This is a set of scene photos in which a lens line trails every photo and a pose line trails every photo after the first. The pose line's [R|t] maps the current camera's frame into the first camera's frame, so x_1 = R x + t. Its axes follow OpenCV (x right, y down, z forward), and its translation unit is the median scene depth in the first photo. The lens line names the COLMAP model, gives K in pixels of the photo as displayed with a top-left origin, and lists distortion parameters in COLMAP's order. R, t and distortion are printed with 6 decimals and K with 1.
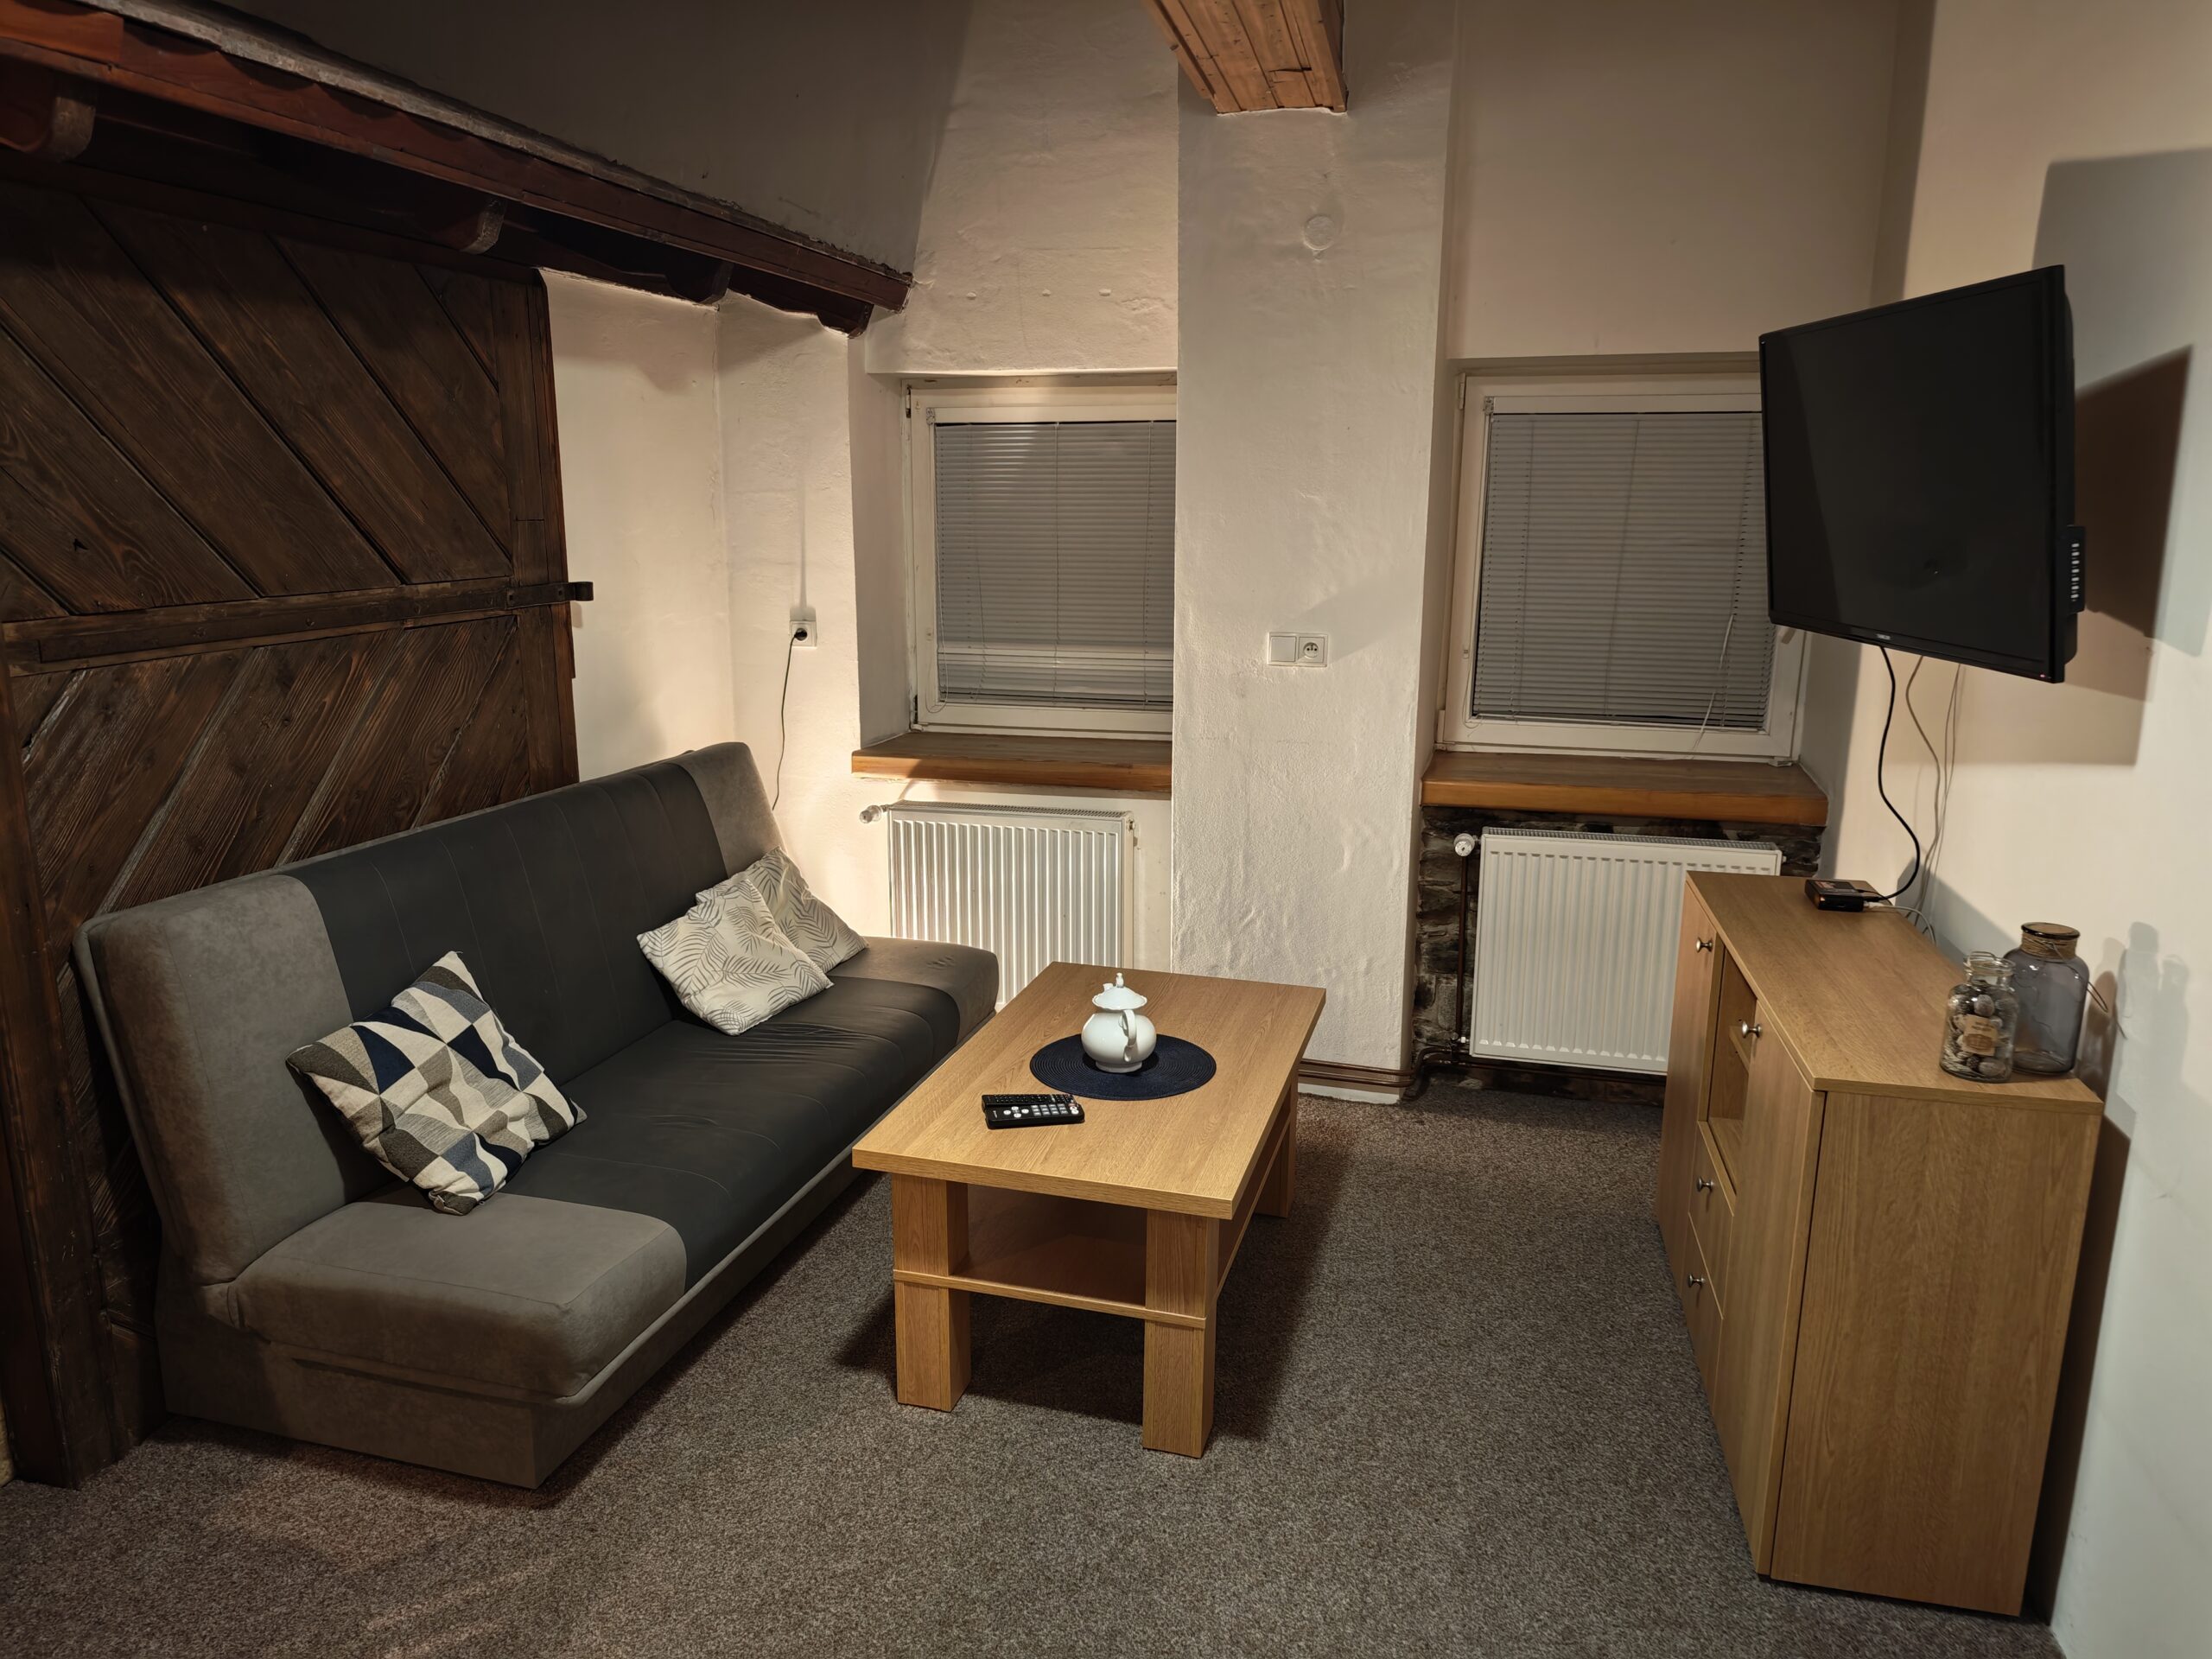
lens RADIAL K [[1500.5, 0, 1082.9], [0, 1500.5, 834.4], [0, 0, 1]] dist [0.046708, -0.000253]
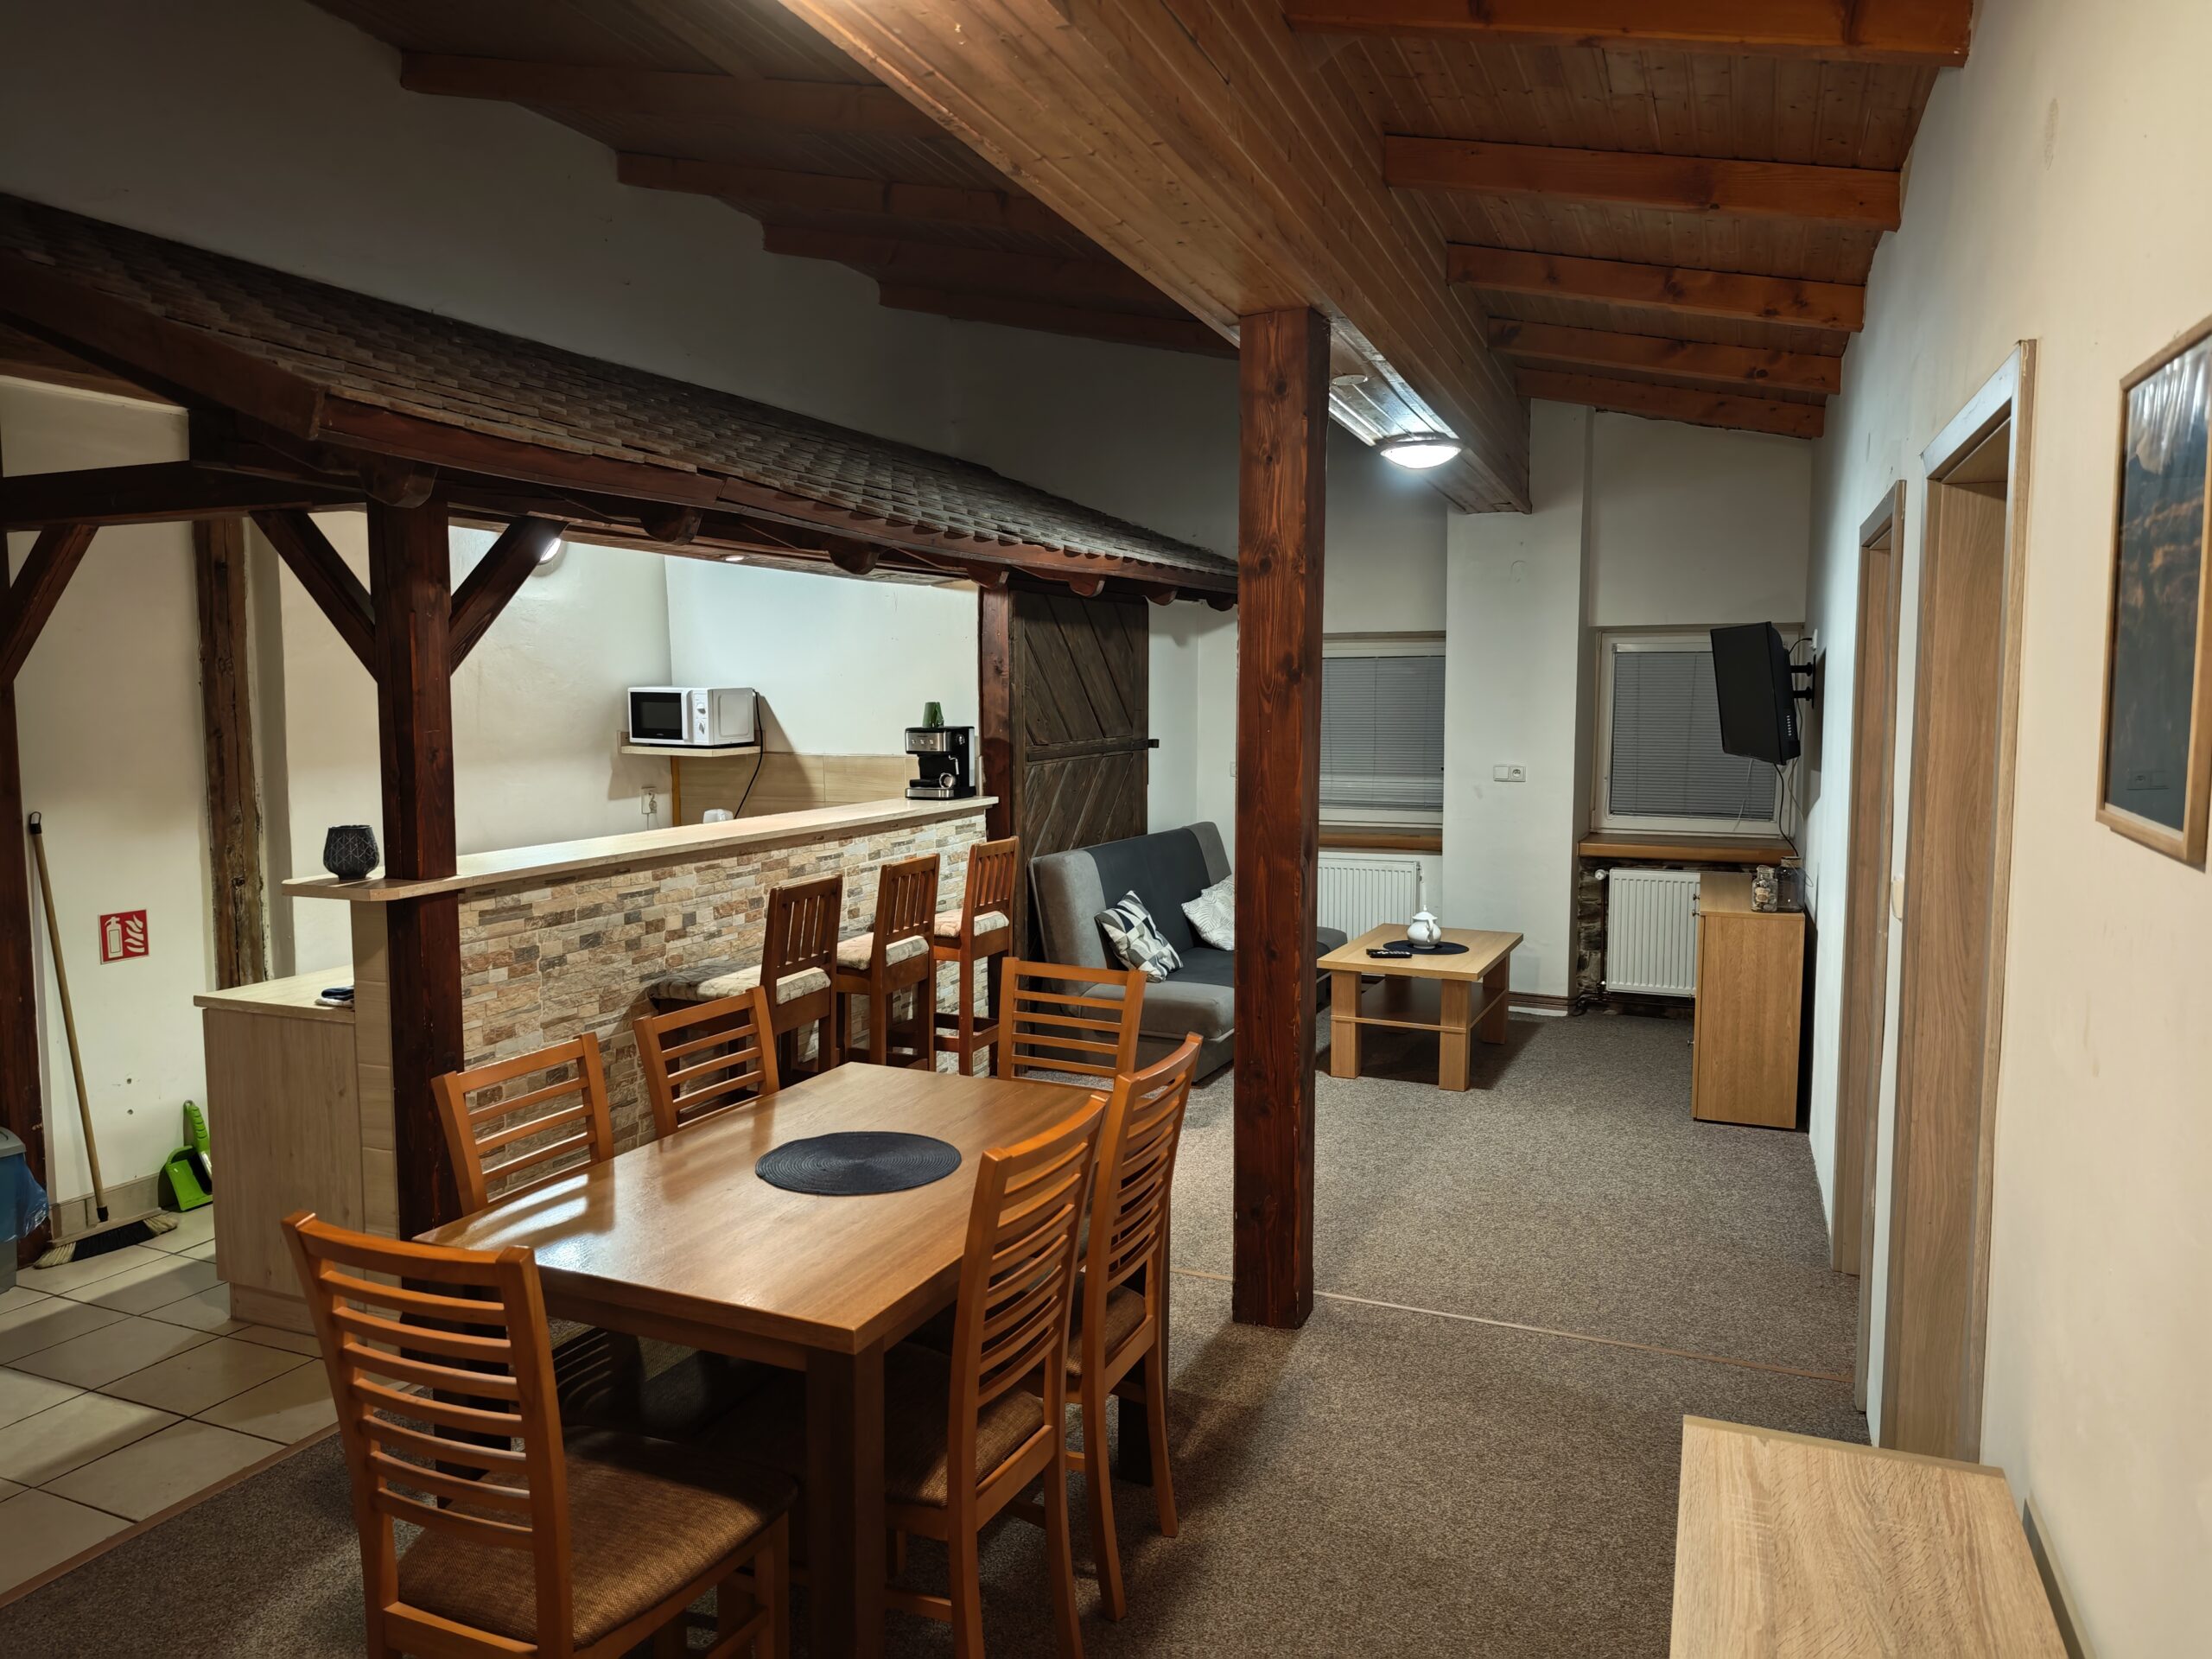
lens RADIAL K [[1500.4, 0, 1080.5], [0, 1500.4, 825.1], [0, 0, 1]] dist [0.042112, -0.044908]
pose [[0.988440, 0.009807, -0.151292, -0.116125], [-0.029319, 0.991433, -0.127284, 0.219704], [0.148748, 0.130248, 0.980260, -1.040224]]
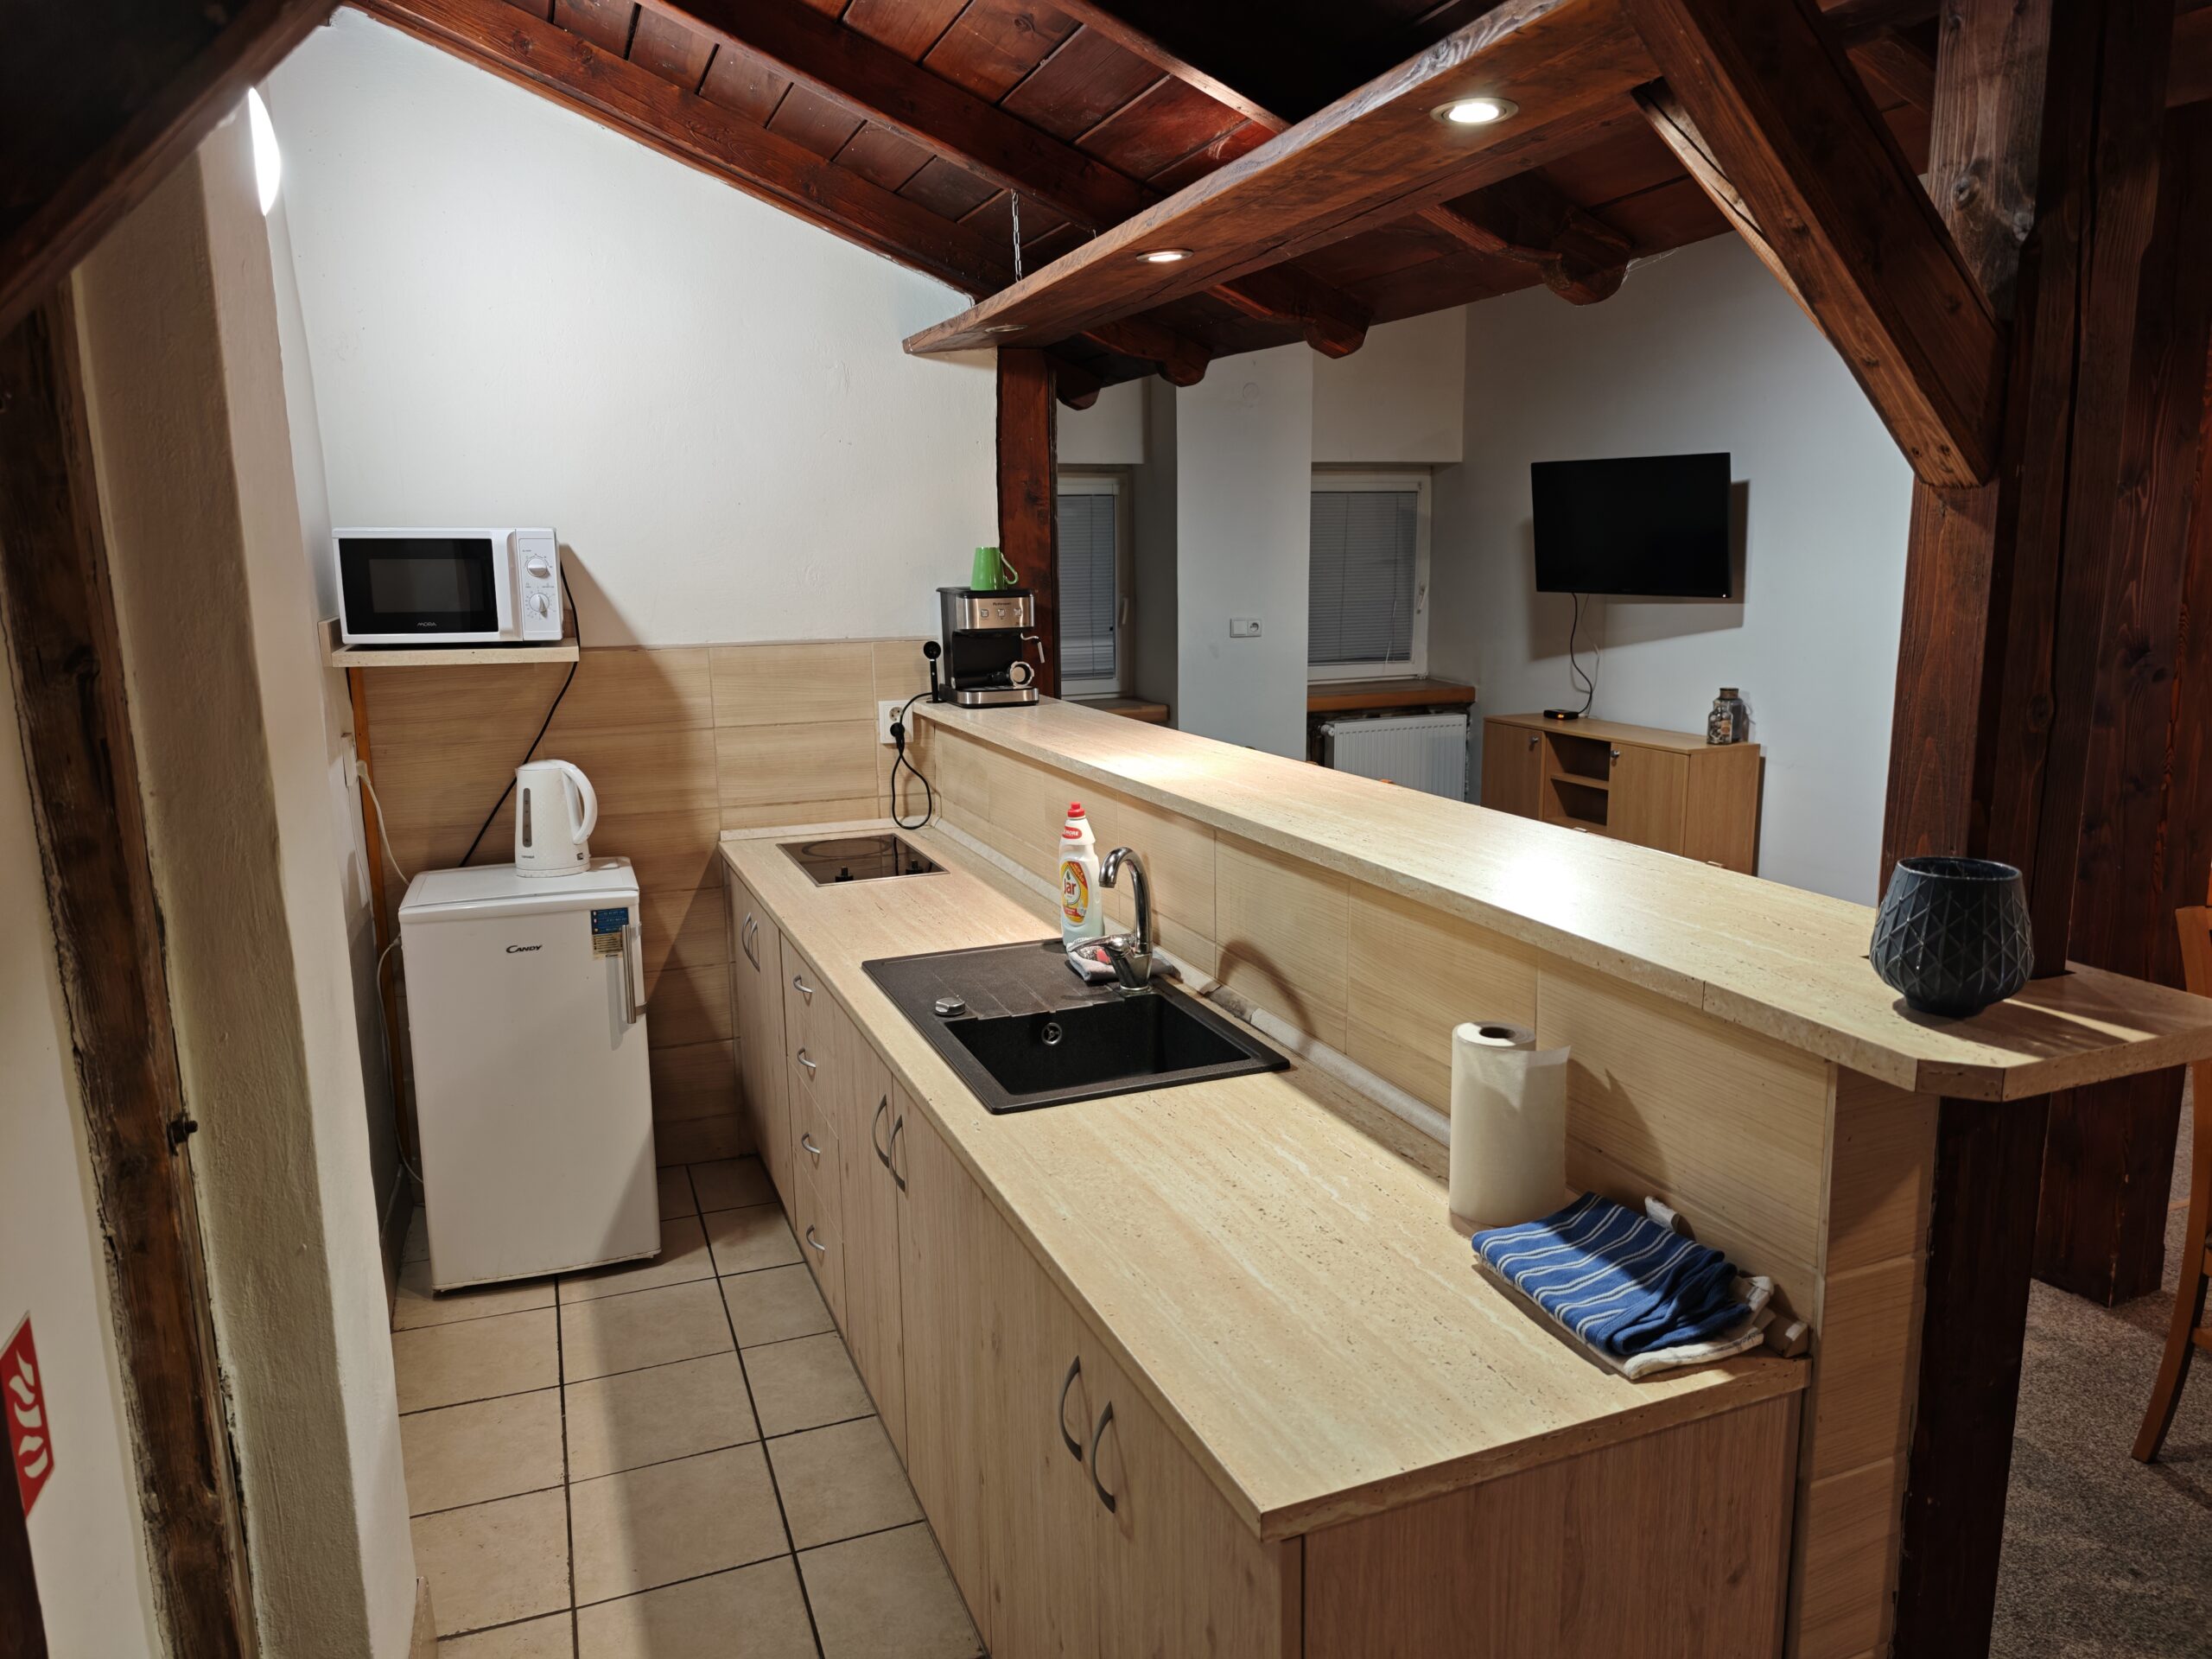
lens RADIAL K [[1500.4, 0, 1080.5], [0, 1500.4, 825.1], [0, 0, 1]] dist [0.042112, -0.044908]
pose [[0.808977, -0.124218, 0.574565, -1.108884], [0.146879, 0.989129, 0.007042, 0.066644], [-0.569194, 0.078695, 0.818428, -0.310530]]
